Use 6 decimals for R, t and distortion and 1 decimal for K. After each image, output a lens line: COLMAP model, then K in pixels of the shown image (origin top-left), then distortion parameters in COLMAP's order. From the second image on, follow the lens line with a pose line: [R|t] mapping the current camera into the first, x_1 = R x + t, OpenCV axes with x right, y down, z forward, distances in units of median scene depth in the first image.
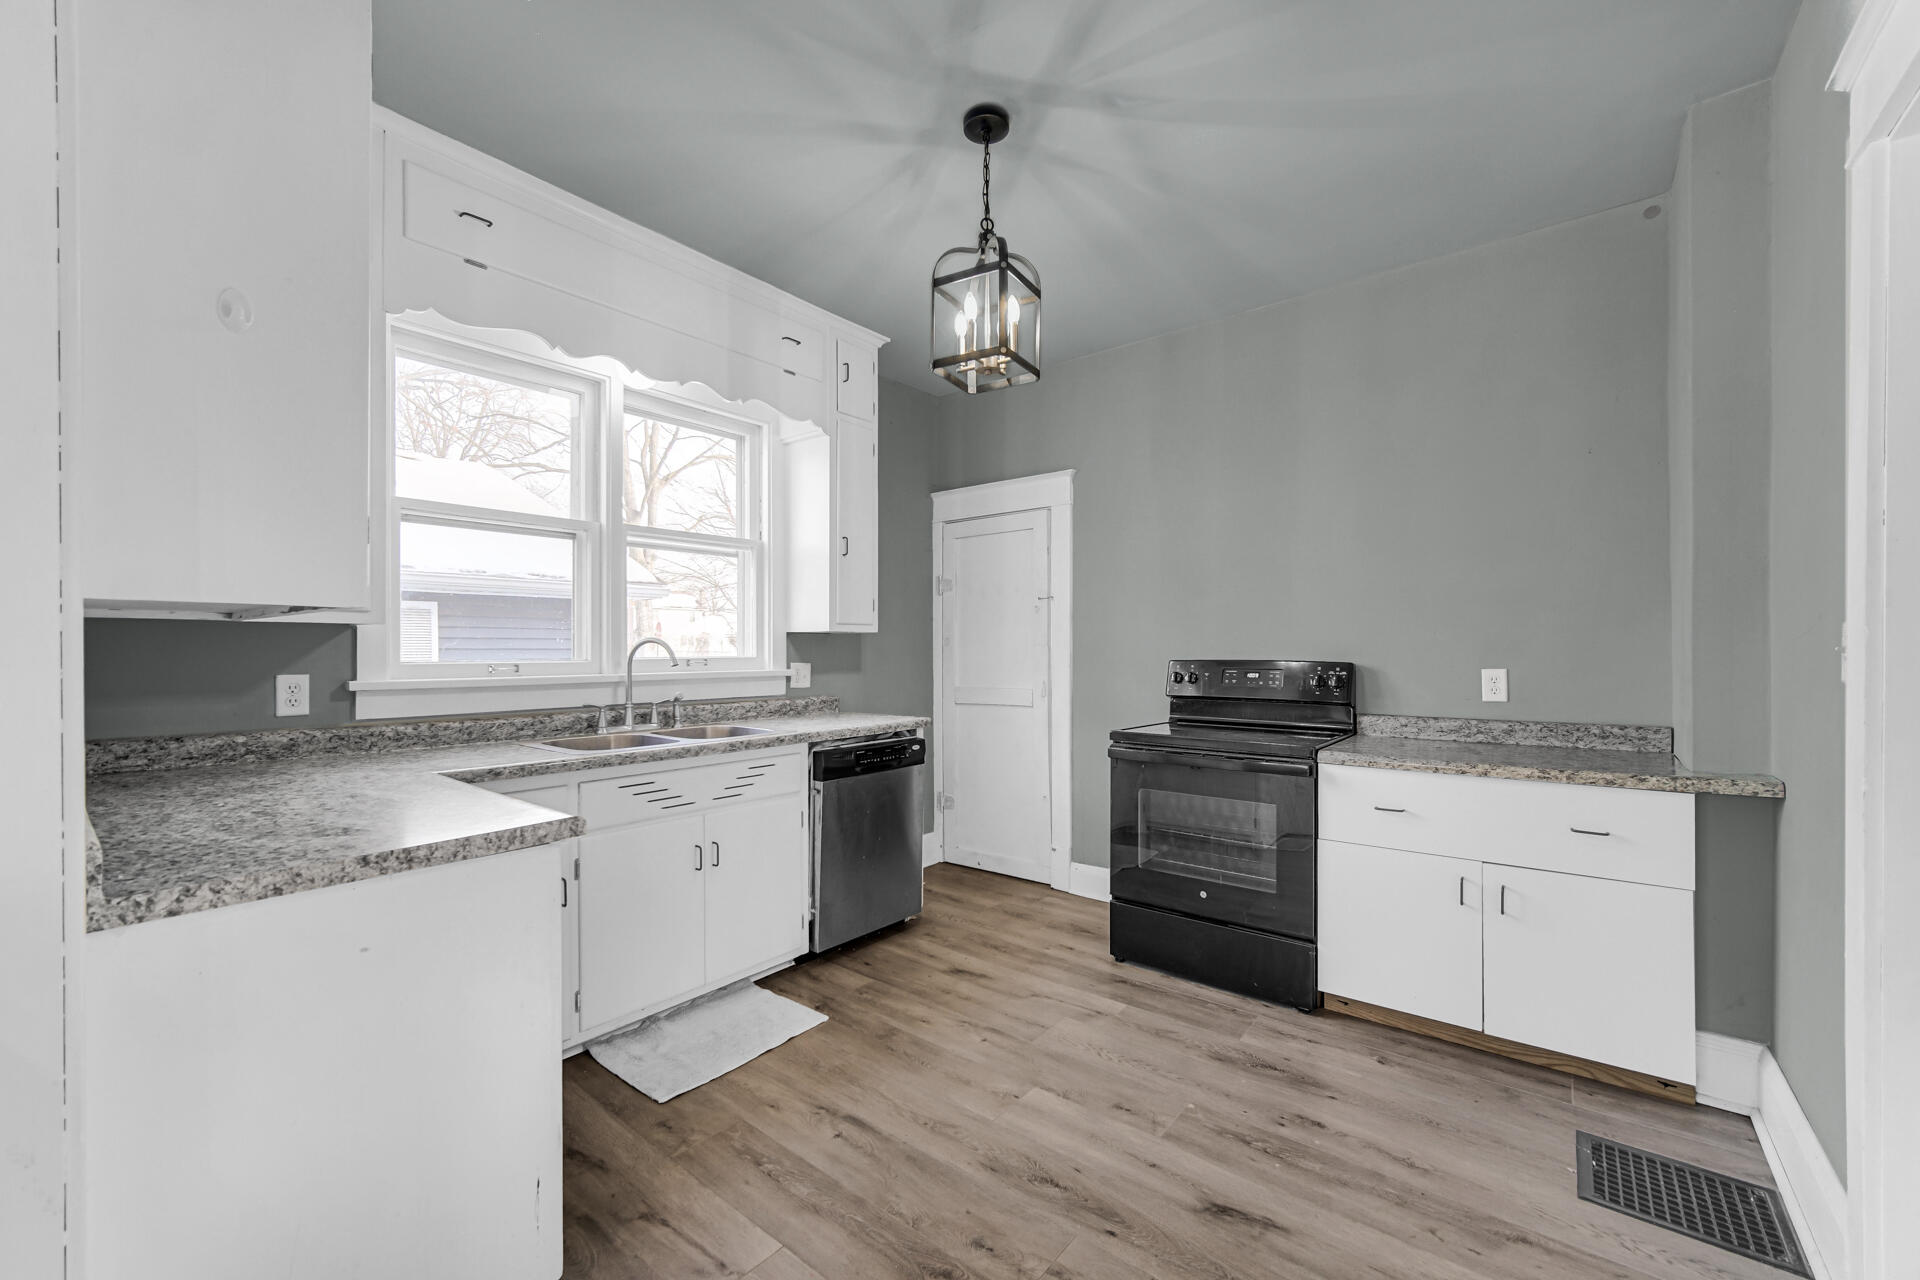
lens RADIAL K [[762.6, 0, 956.4], [0, 762.6, 649.2], [0, 0, 1]] dist [-0.003165, 0.000605]
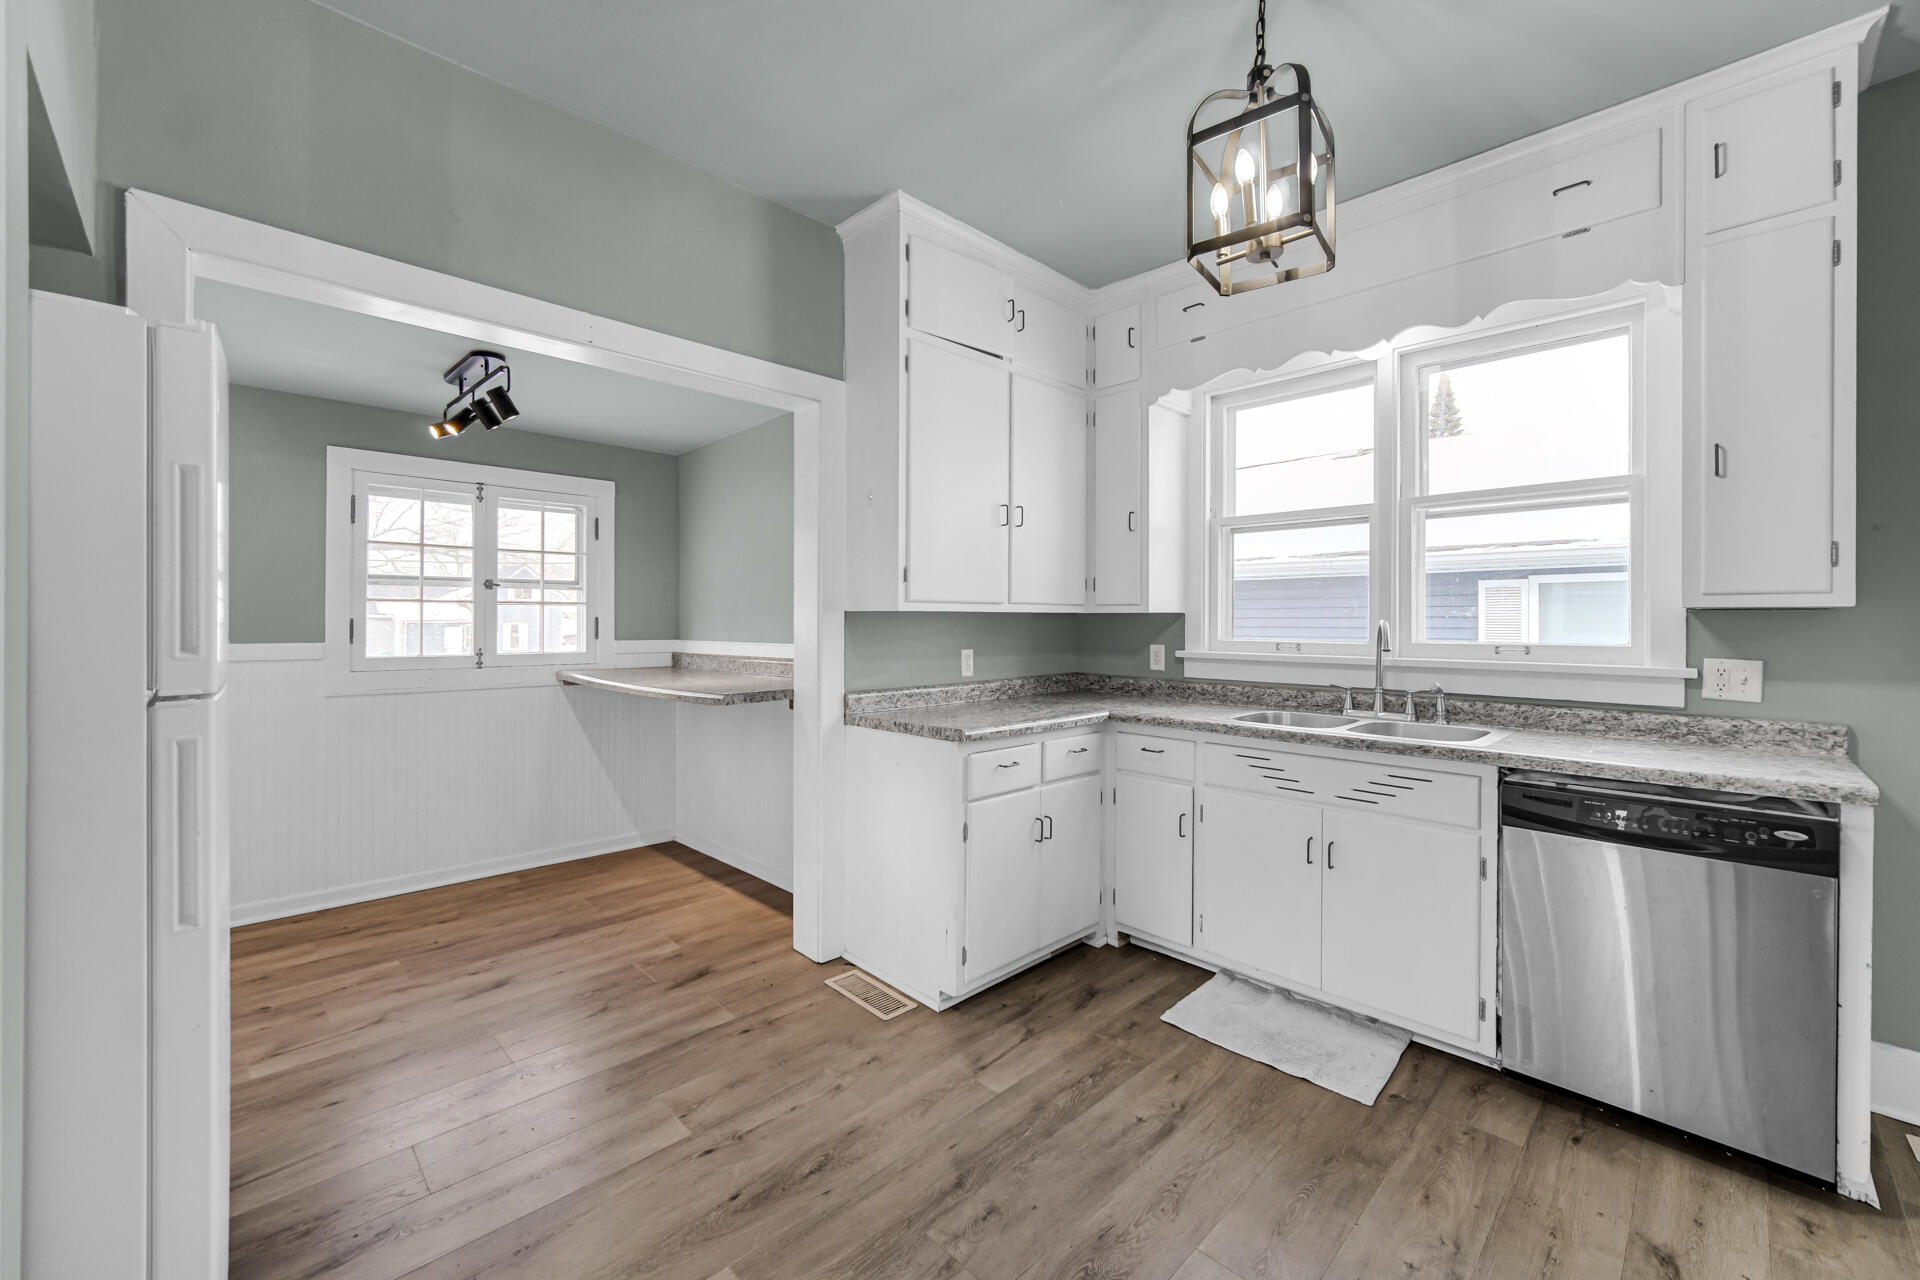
lens RADIAL K [[762.6, 0, 955.4], [0, 762.6, 617.9], [0, 0, 1]] dist [-0.003165, 0.000605]
pose [[-0.110569, -0.004779, -0.993857, 0.592446], [-0.006997, 0.999967, -0.004030, -0.010597], [0.993844, 0.006509, -0.110599, 0.589053]]
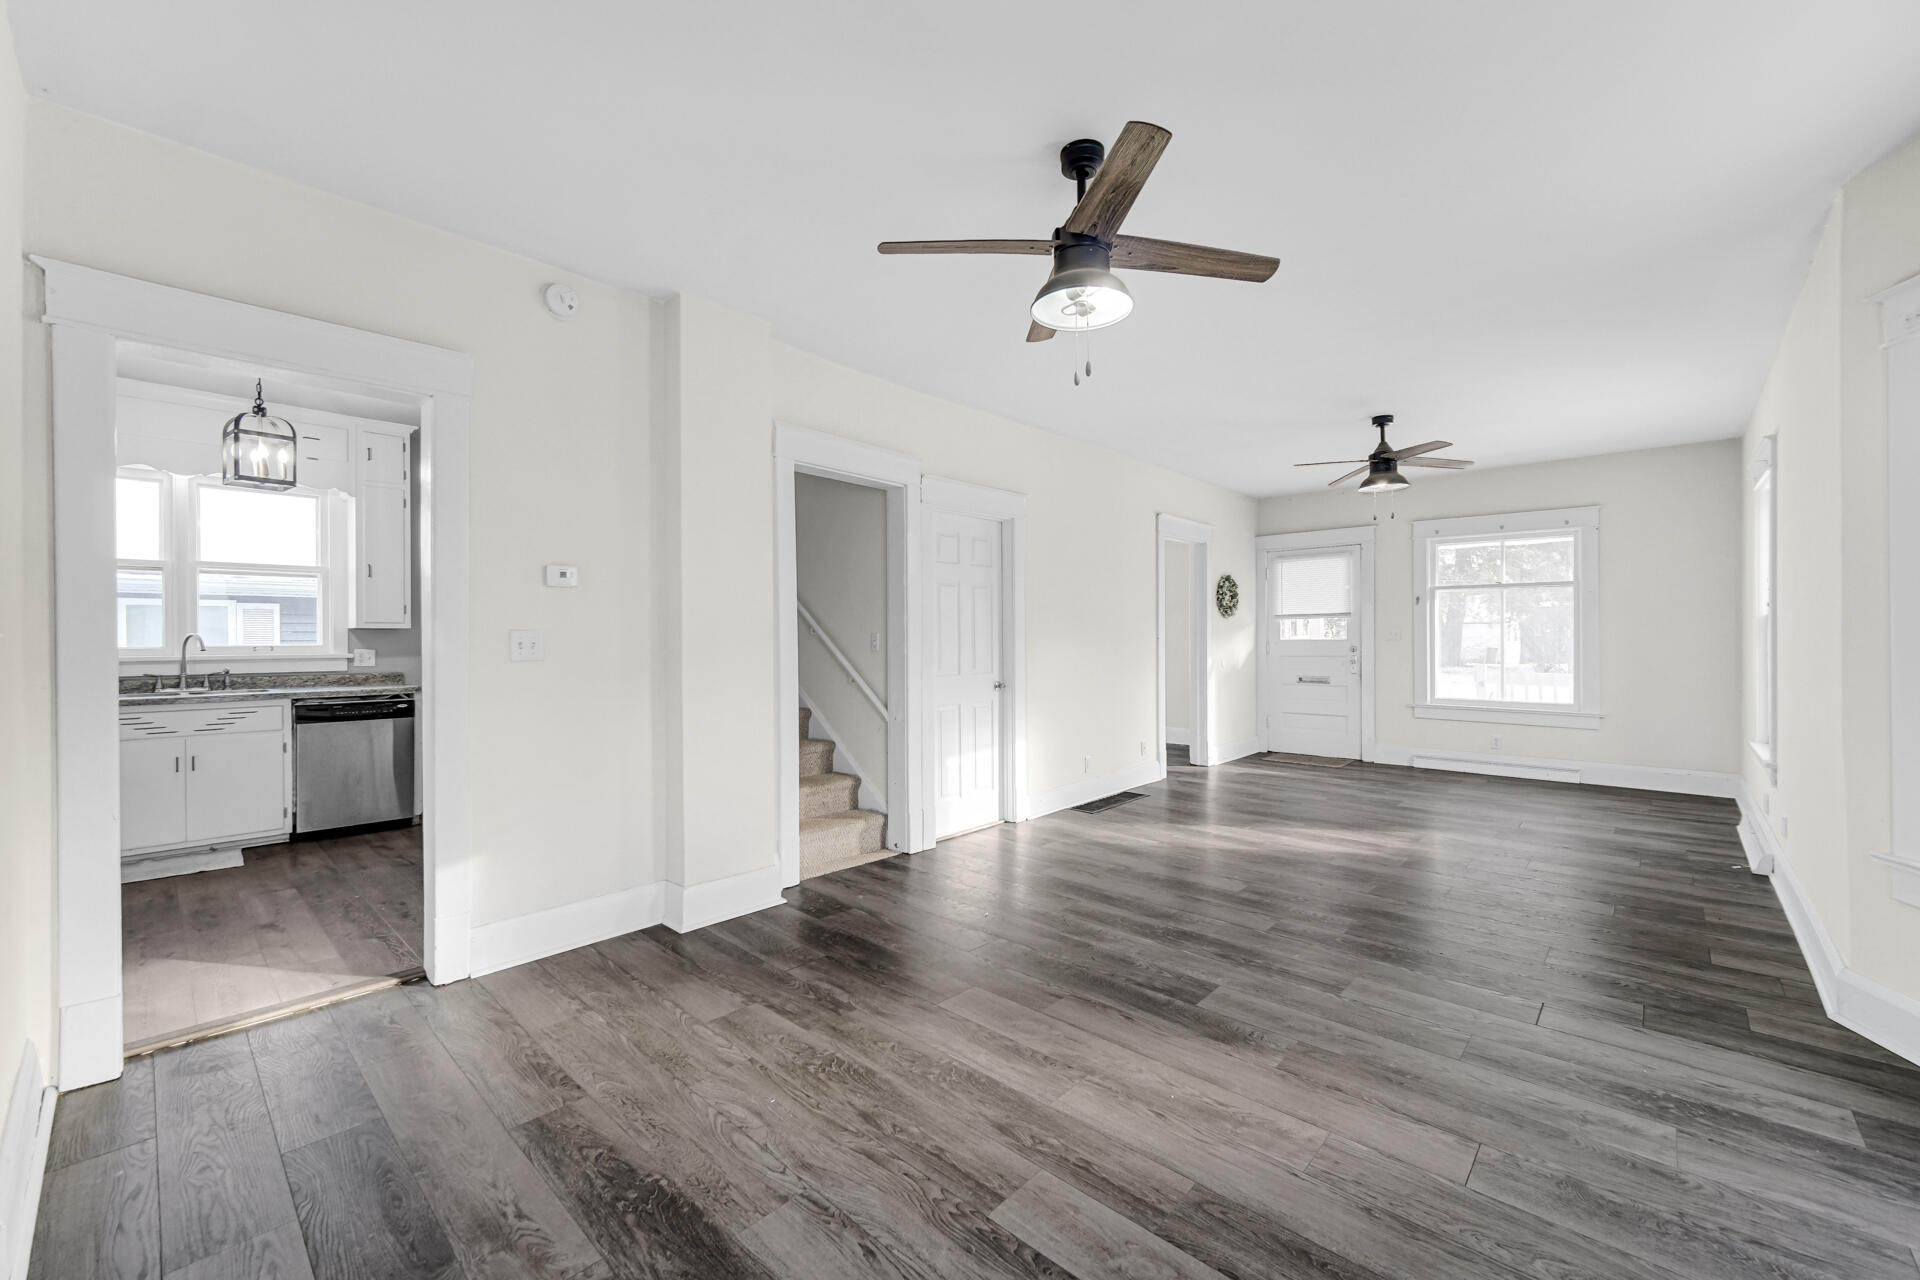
lens RADIAL K [[762.6, 0, 951.4], [0, 762.6, 639.0], [0, 0, 1]] dist [-0.003165, 0.000605]
pose [[0.997408, -0.003905, -0.071841, 1.322606], [0.003983, 0.999992, 0.000939, 0.001489], [0.071837, -0.001223, 0.997416, -0.488530]]
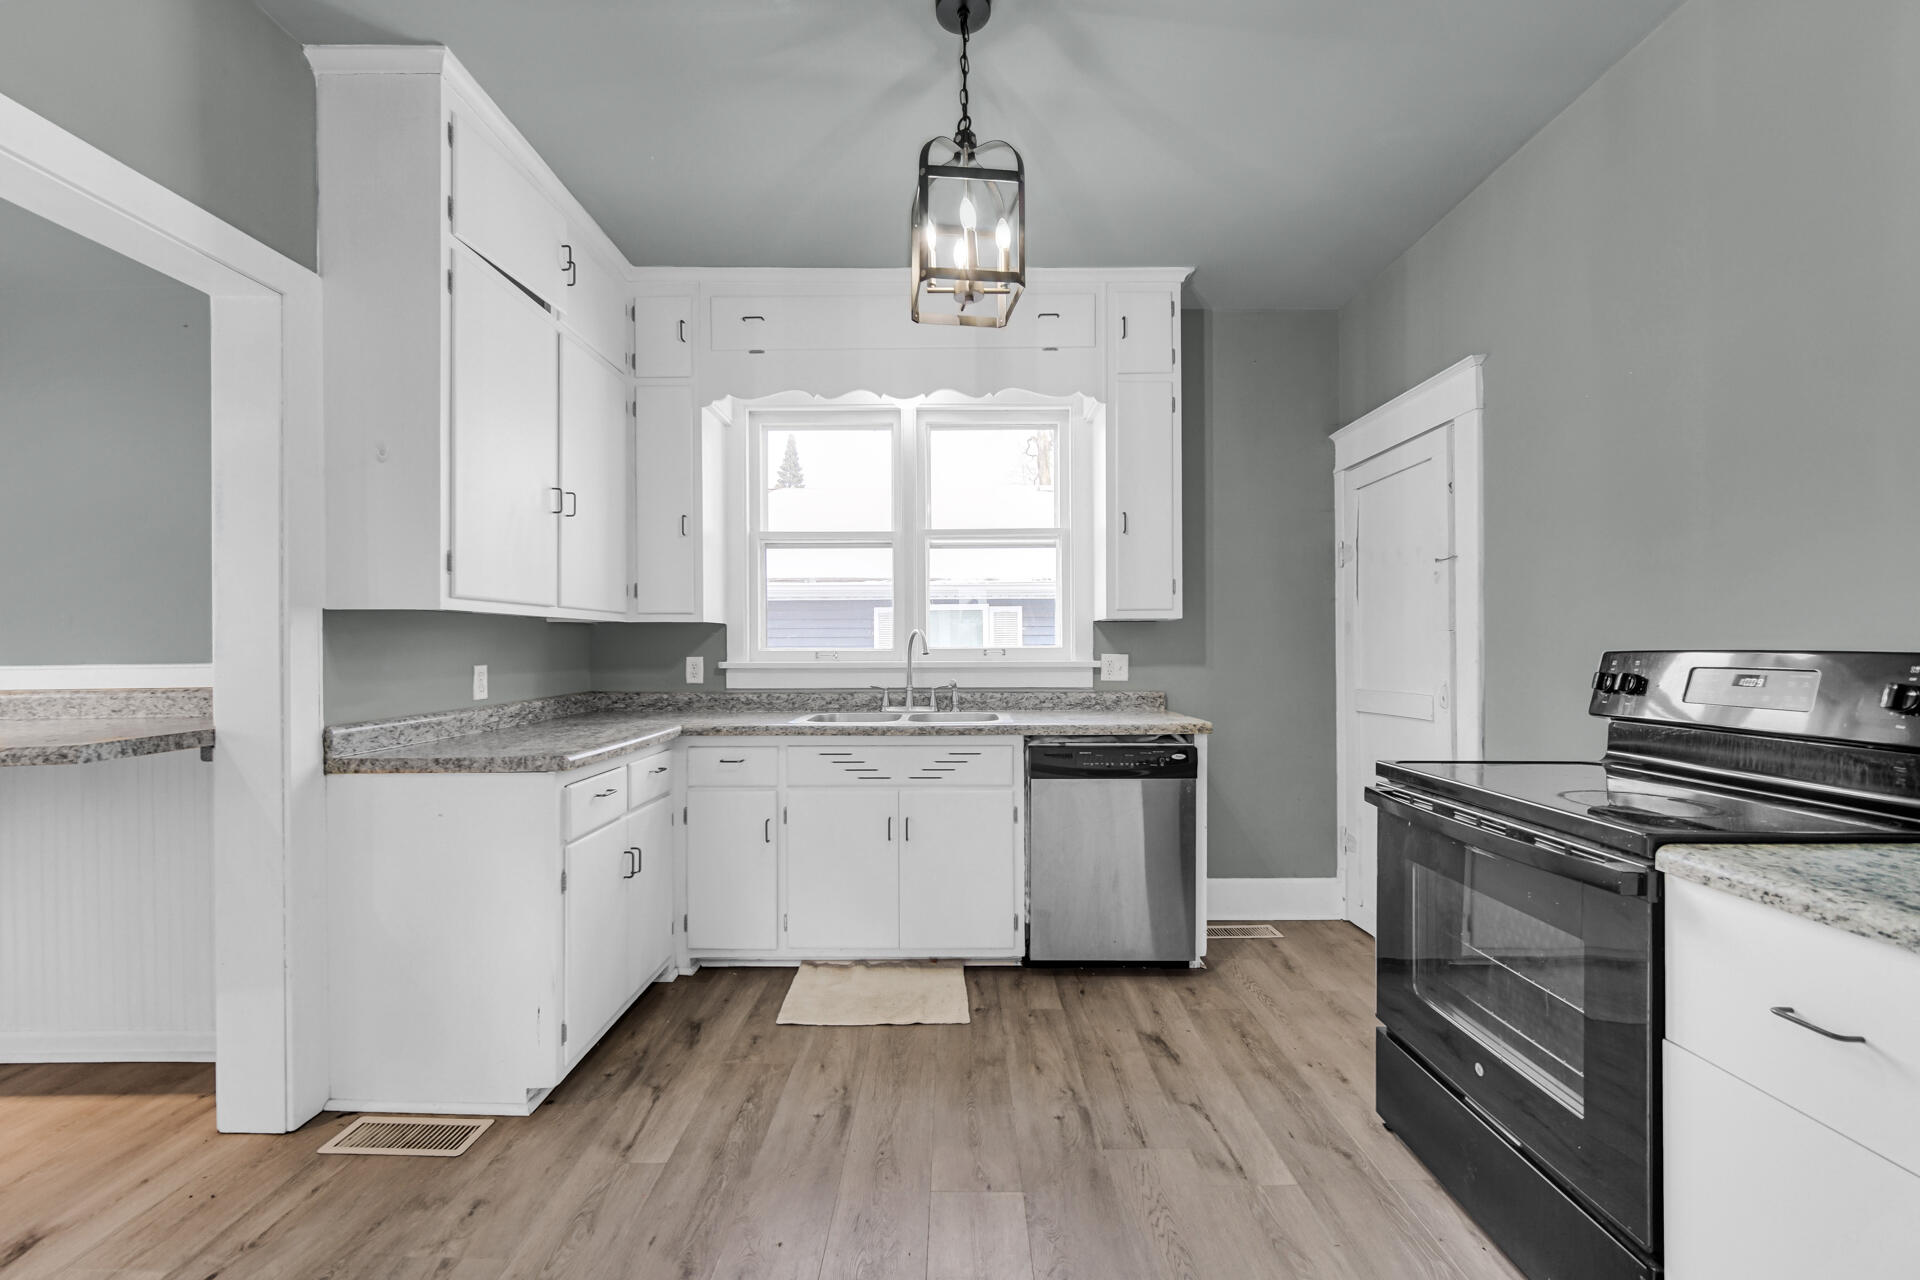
lens RADIAL K [[762.6, 0, 952.1], [0, 762.6, 644.9], [0, 0, 1]] dist [-0.003165, 0.000605]
pose [[0.625424, -0.005592, -0.780265, 0.506959], [0.002437, 0.999983, -0.005214, 0.014605], [0.780281, 0.001359, 0.625428, 0.345916]]
